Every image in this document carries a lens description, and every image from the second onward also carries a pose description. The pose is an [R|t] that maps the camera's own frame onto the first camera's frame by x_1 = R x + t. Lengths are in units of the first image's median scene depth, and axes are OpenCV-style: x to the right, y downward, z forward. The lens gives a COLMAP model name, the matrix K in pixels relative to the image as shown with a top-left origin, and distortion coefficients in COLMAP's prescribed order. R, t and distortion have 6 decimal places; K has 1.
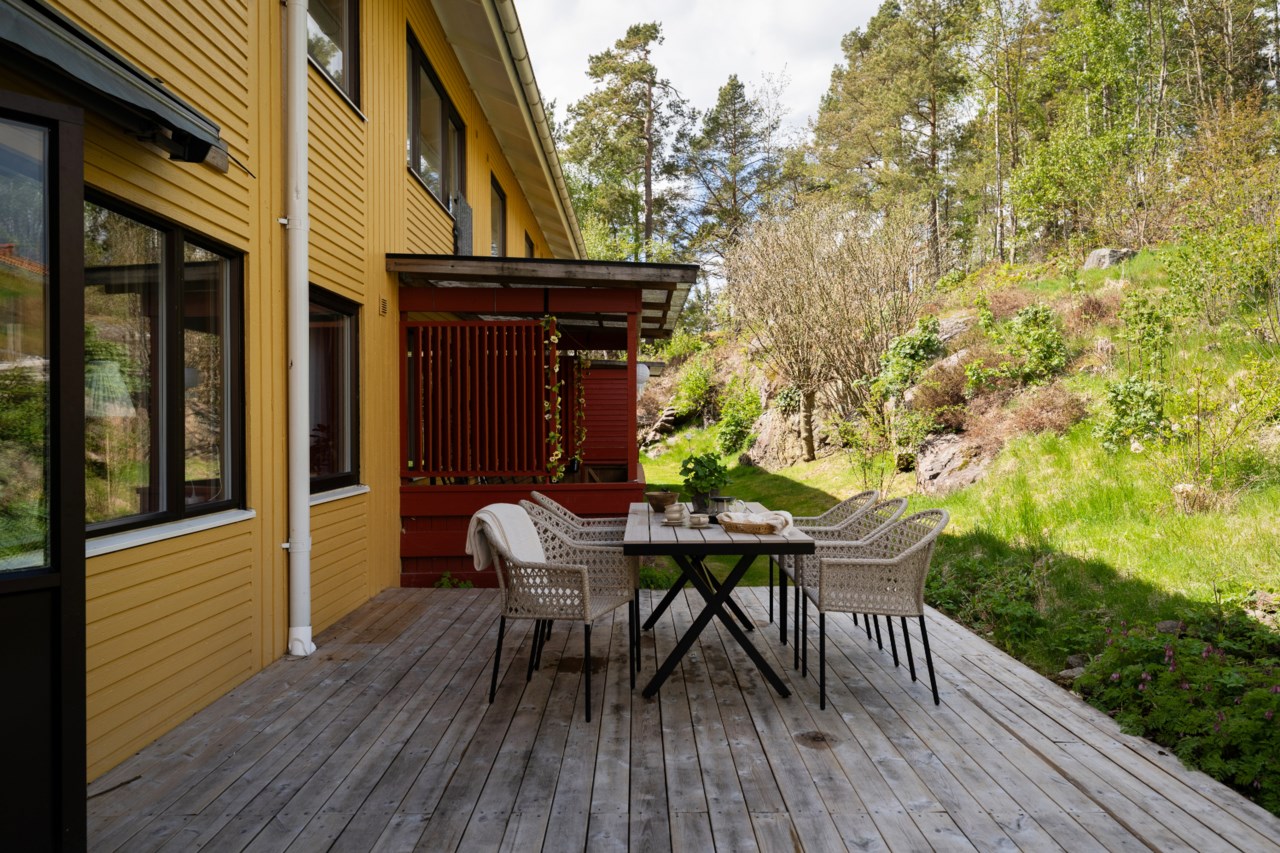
lens RADIAL K [[865.3, 0, 642.3], [0, 865.3, 437.4], [0, 0, 1]] dist [0.008201, -0.002098]
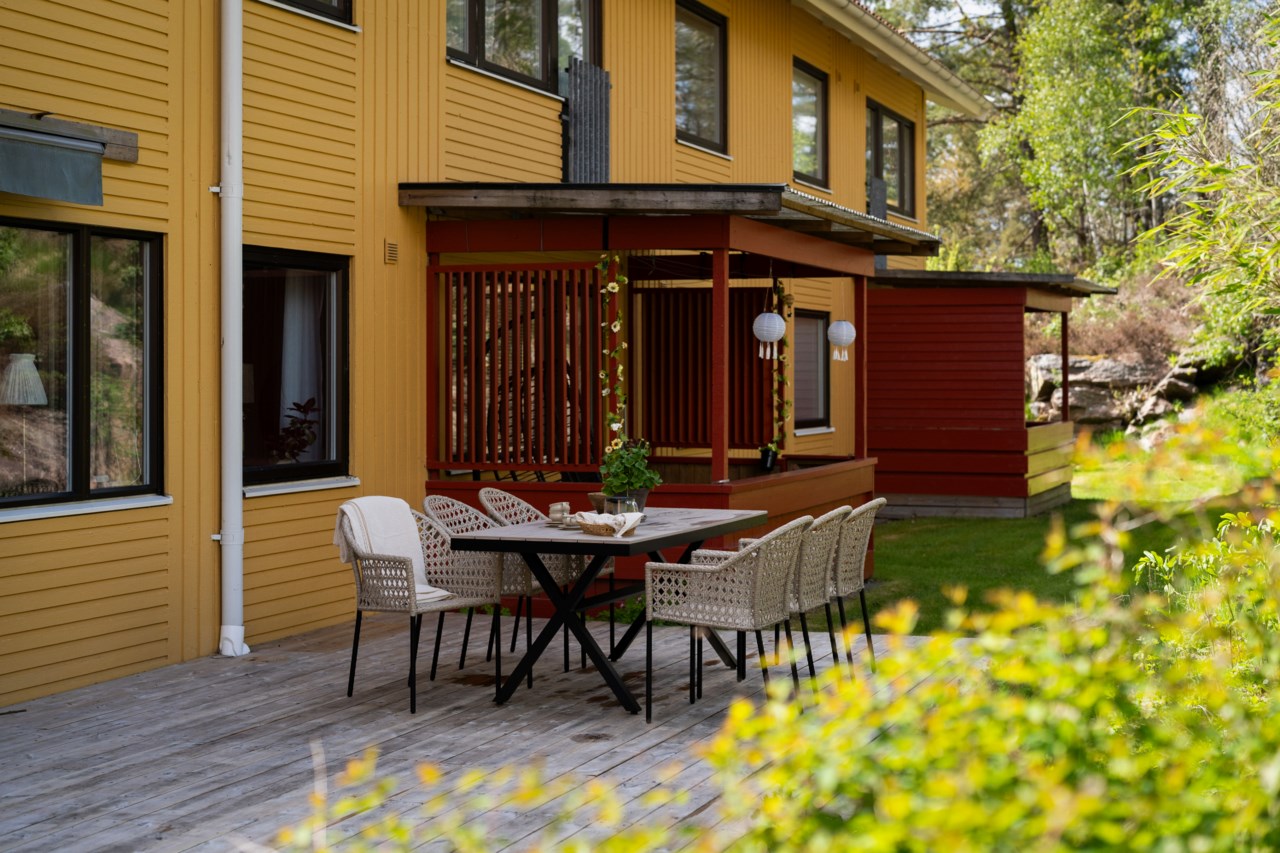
lens RADIAL K [[1872.1, 0, 639.7], [0, 1872.1, 420.1], [0, 0, 1]] dist [0.013371, 0.000000]
pose [[0.931386, 0.014788, -0.363733, 0.528116], [-0.010144, 0.999841, 0.014675, -0.025114], [0.363892, -0.009978, 0.931388, -0.504686]]
